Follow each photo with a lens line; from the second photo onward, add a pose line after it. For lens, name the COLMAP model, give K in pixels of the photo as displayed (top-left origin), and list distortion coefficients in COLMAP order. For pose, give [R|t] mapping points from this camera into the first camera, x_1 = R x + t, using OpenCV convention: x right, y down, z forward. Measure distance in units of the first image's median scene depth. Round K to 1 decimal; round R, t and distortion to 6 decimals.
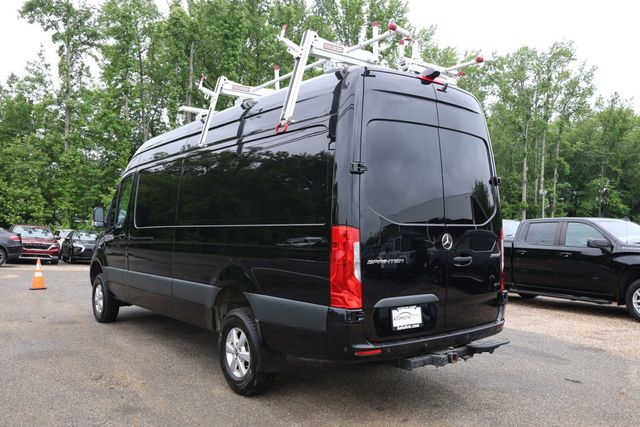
lens RADIAL K [[536.4, 0, 320.0], [0, 536.4, 213.5], [0, 0, 1]] dist [-0.006149, -0.002020]
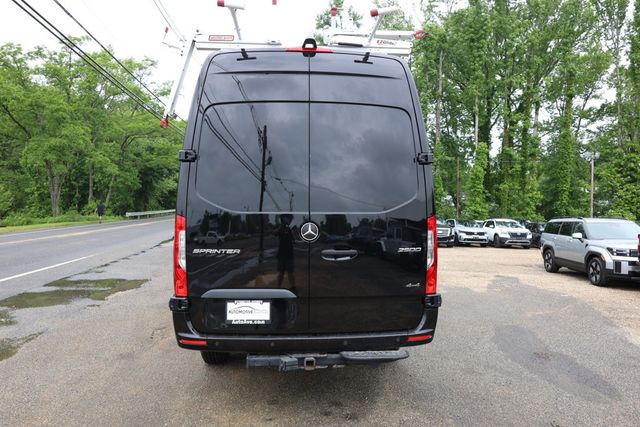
lens RADIAL K [[453.8, 0, 320.0], [0, 453.8, 213.5], [0, 0, 1]] dist [-0.032295, 0.000145]
pose [[0.828038, -0.002821, -0.560665, 0.695158], [0.017738, 0.999619, 0.021167, 0.007738], [0.560391, -0.027472, 0.827772, 0.413237]]
